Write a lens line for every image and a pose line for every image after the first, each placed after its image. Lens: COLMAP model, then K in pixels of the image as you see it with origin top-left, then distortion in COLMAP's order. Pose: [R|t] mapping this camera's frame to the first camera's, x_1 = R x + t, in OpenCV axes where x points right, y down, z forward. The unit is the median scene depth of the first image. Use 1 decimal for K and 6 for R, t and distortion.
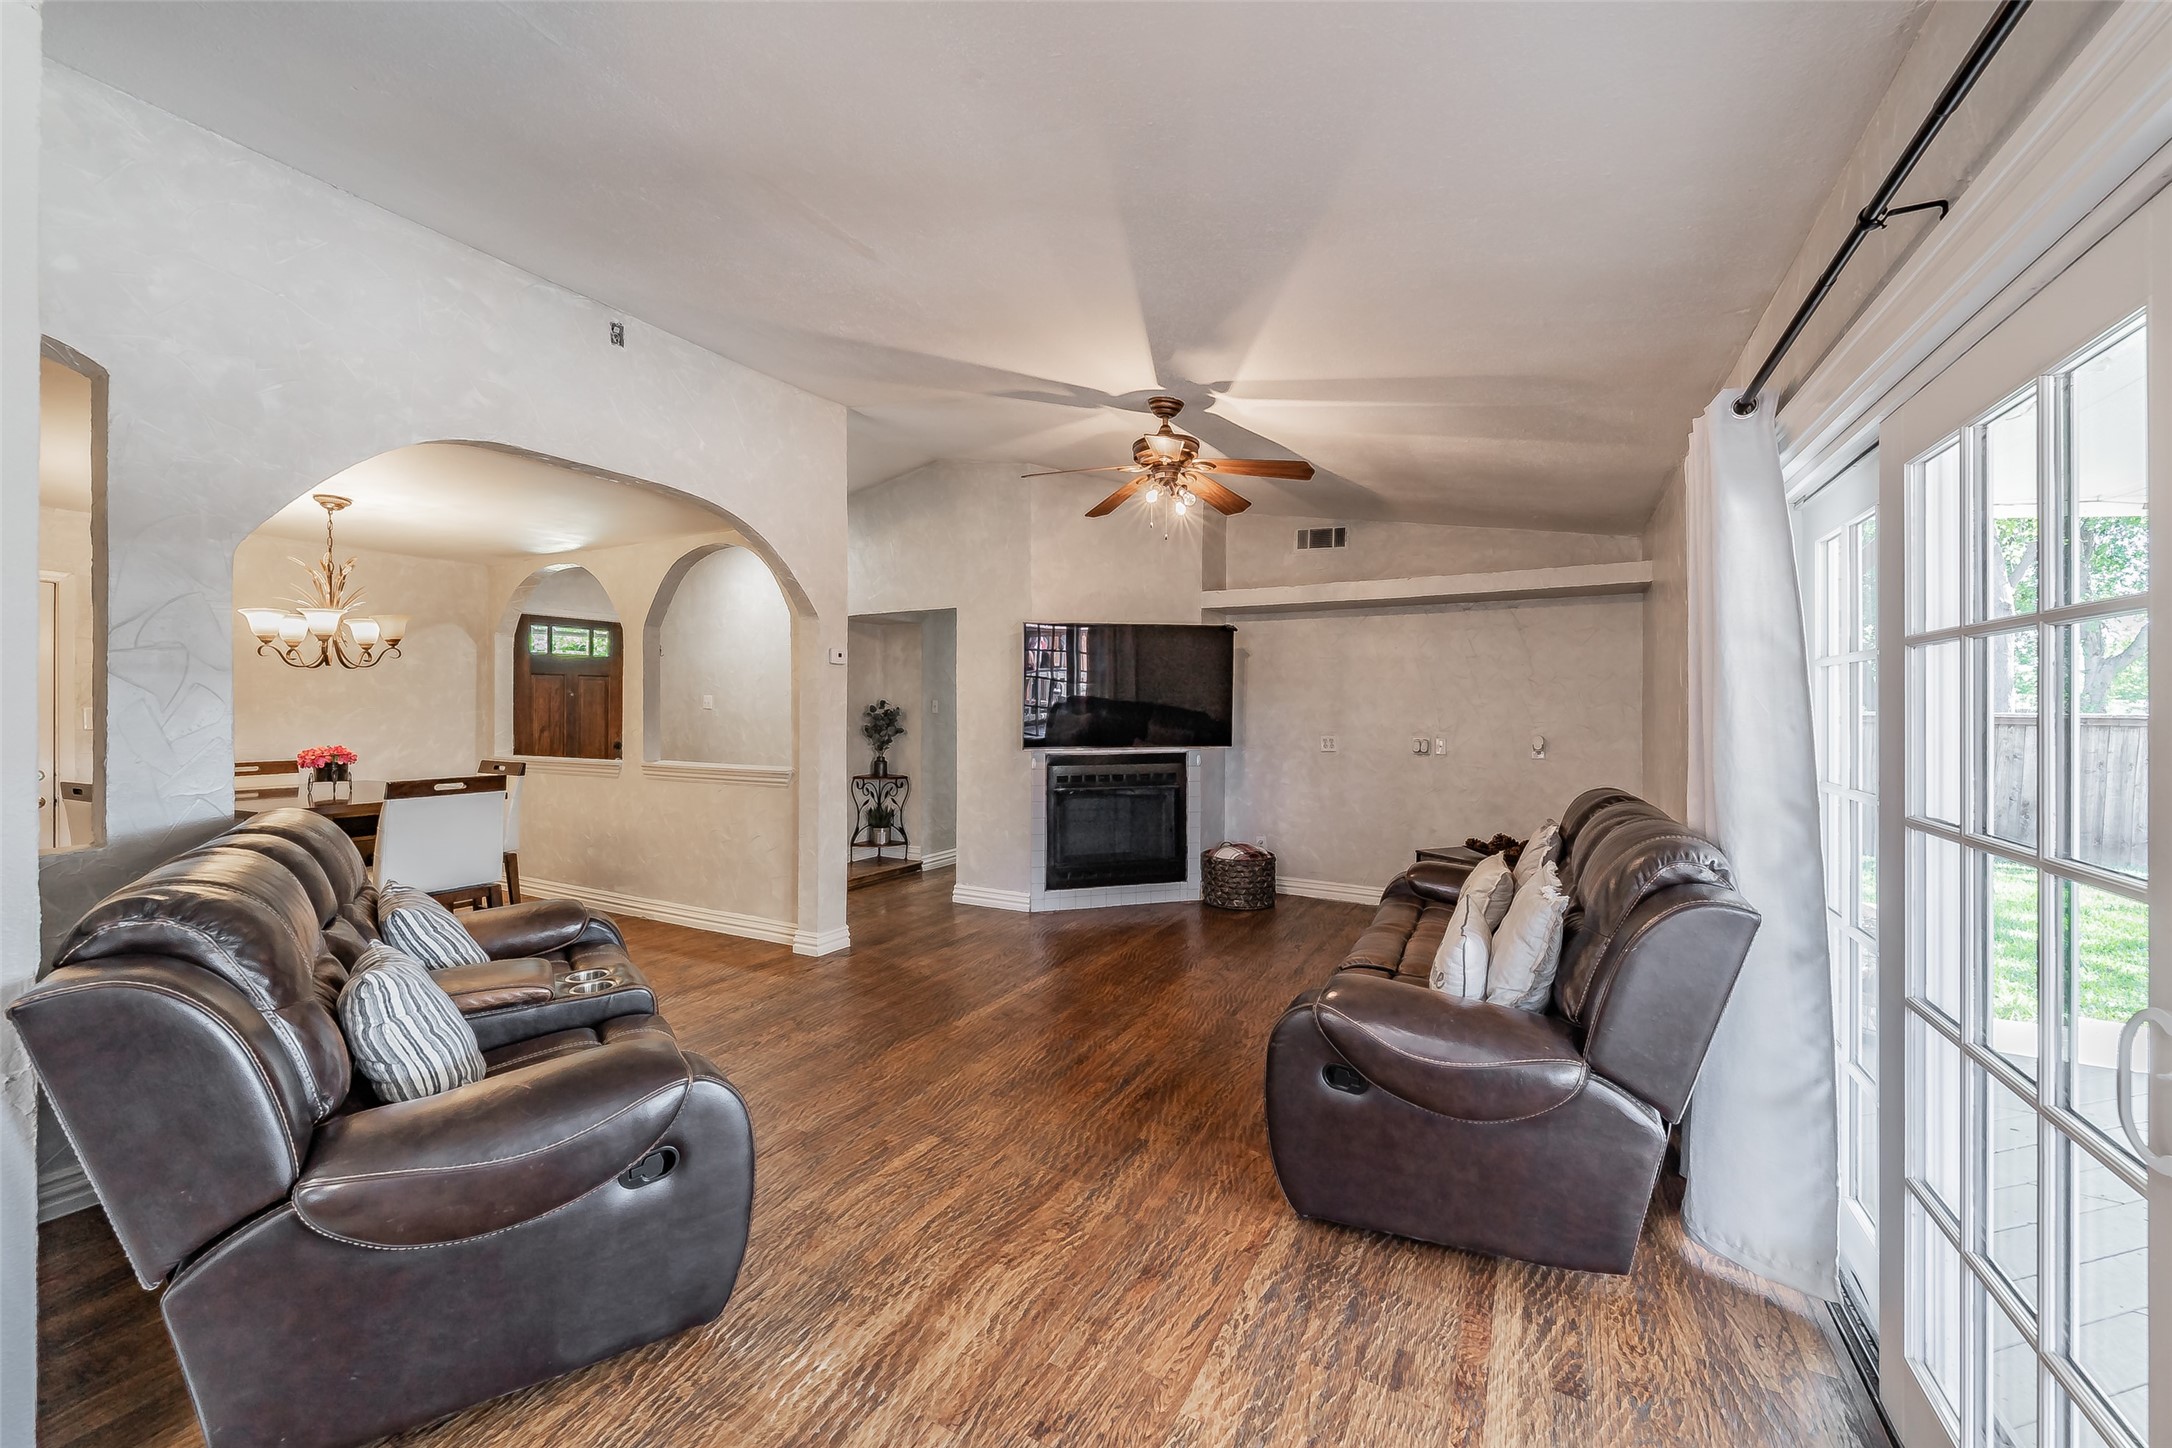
lens RADIAL K [[845.3, 0, 1086.0], [0, 845.3, 724.0], [0, 0, 1]] dist [-0.000903, -0.000181]
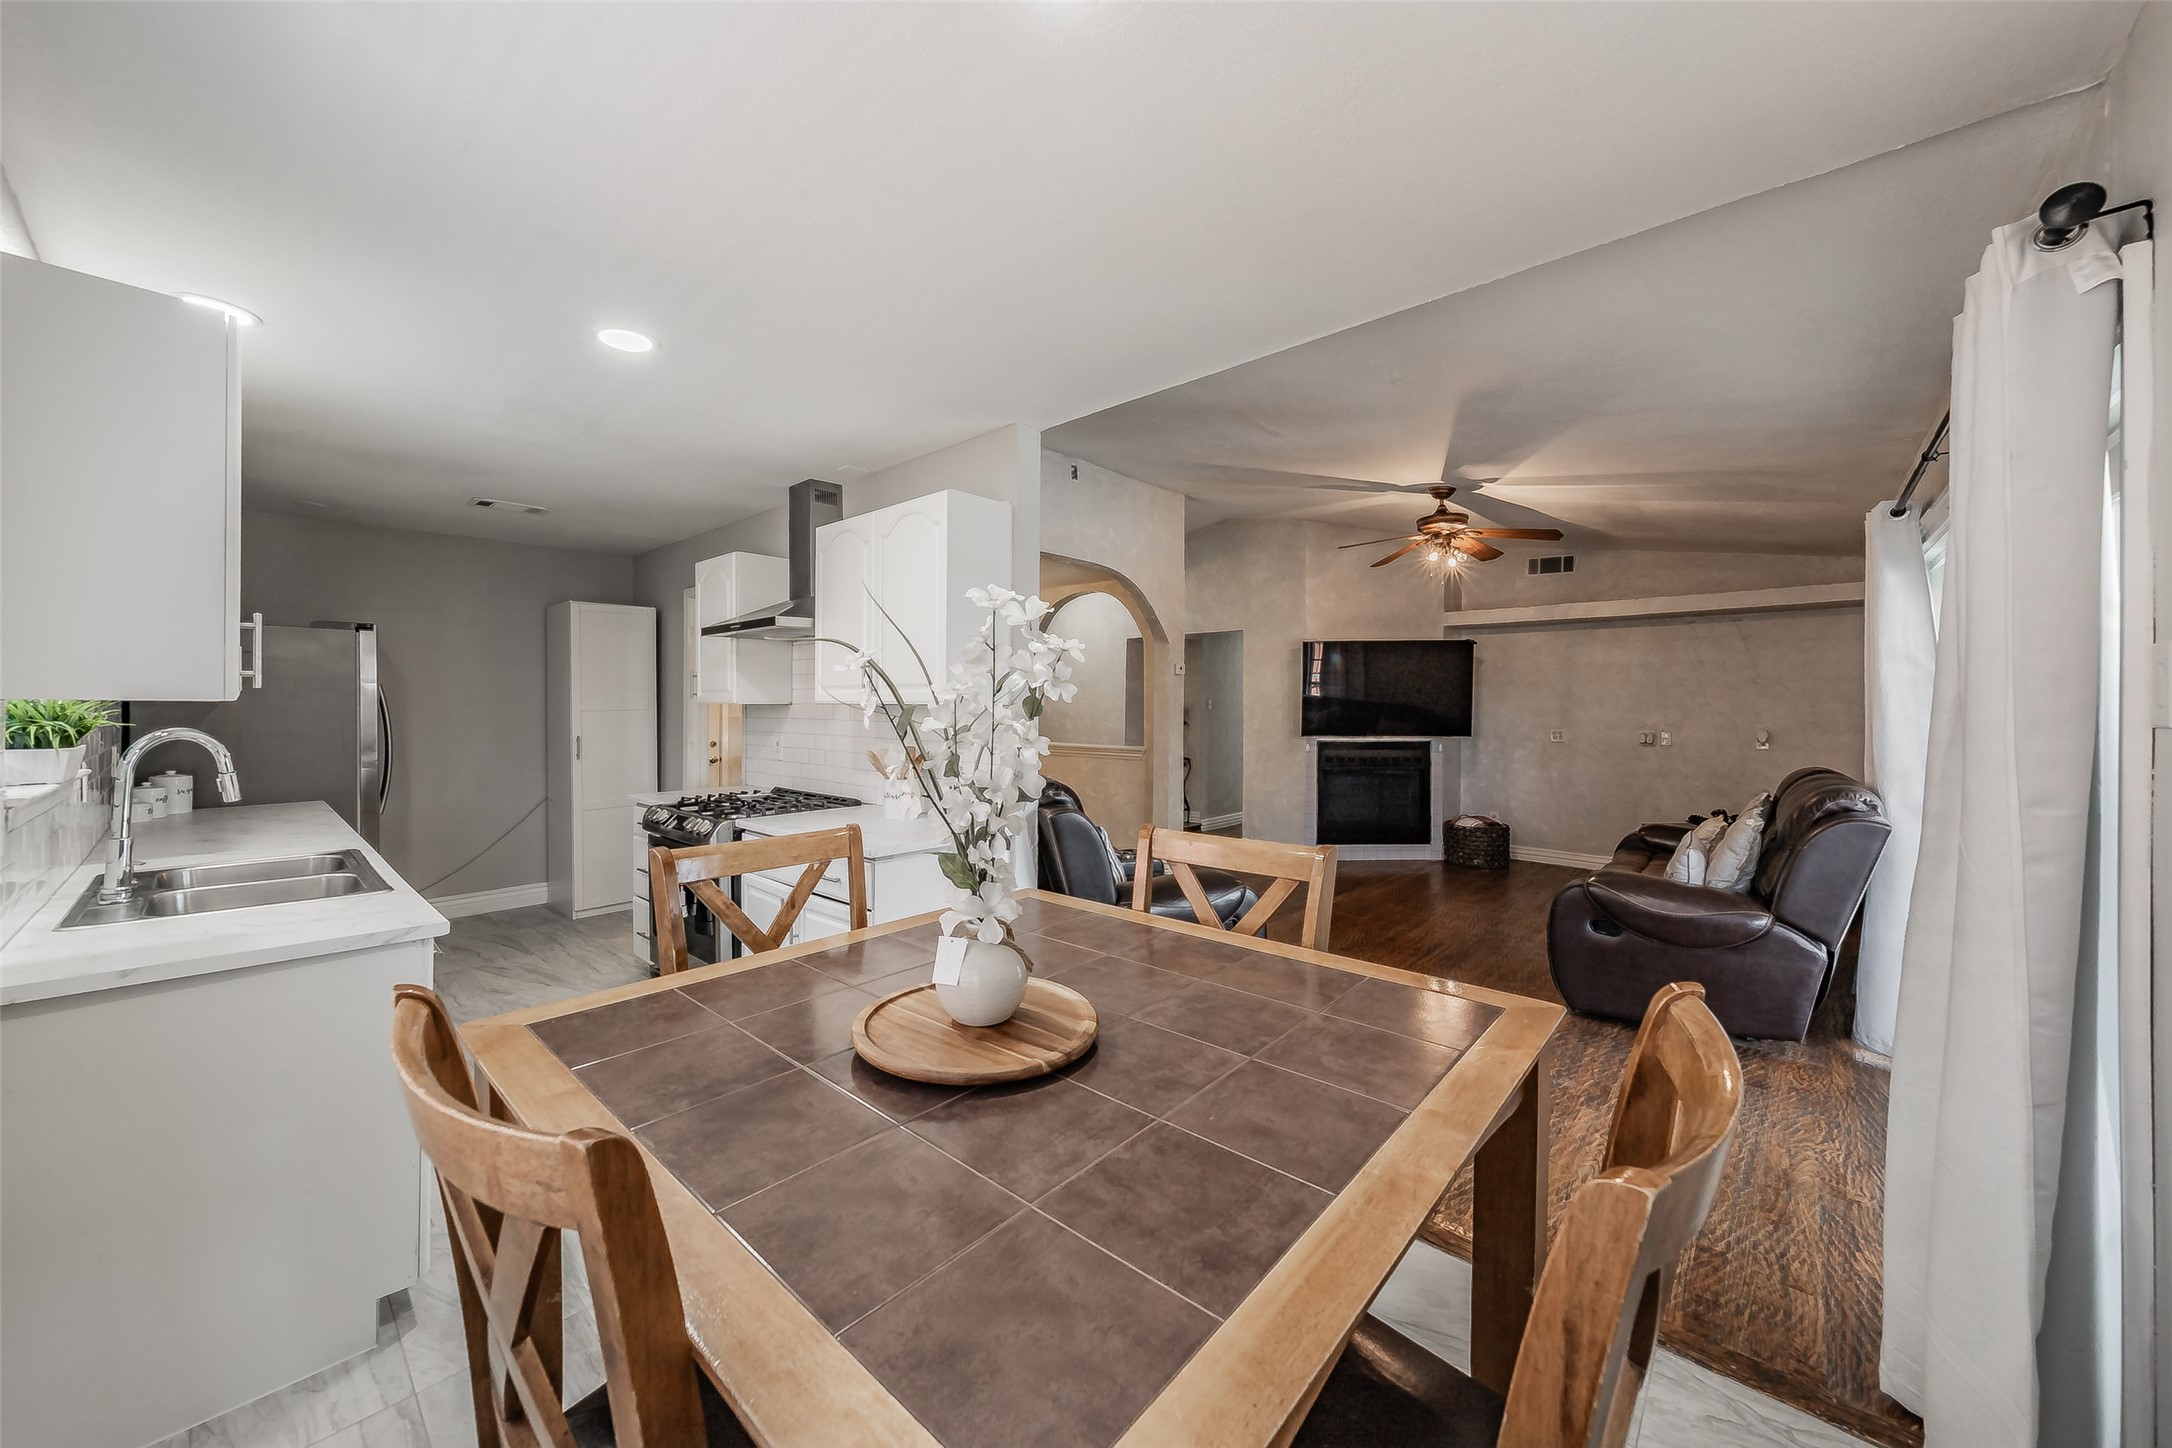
lens RADIAL K [[751.2, 0, 1090.8], [0, 751.2, 715.2], [0, 0, 1]] dist [-0.001319, -0.000059]
pose [[0.968372, 0.004621, -0.249468, -0.110986], [-0.006308, 0.999962, -0.005964, 0.005864], [0.249431, 0.007349, 0.968365, -0.248261]]
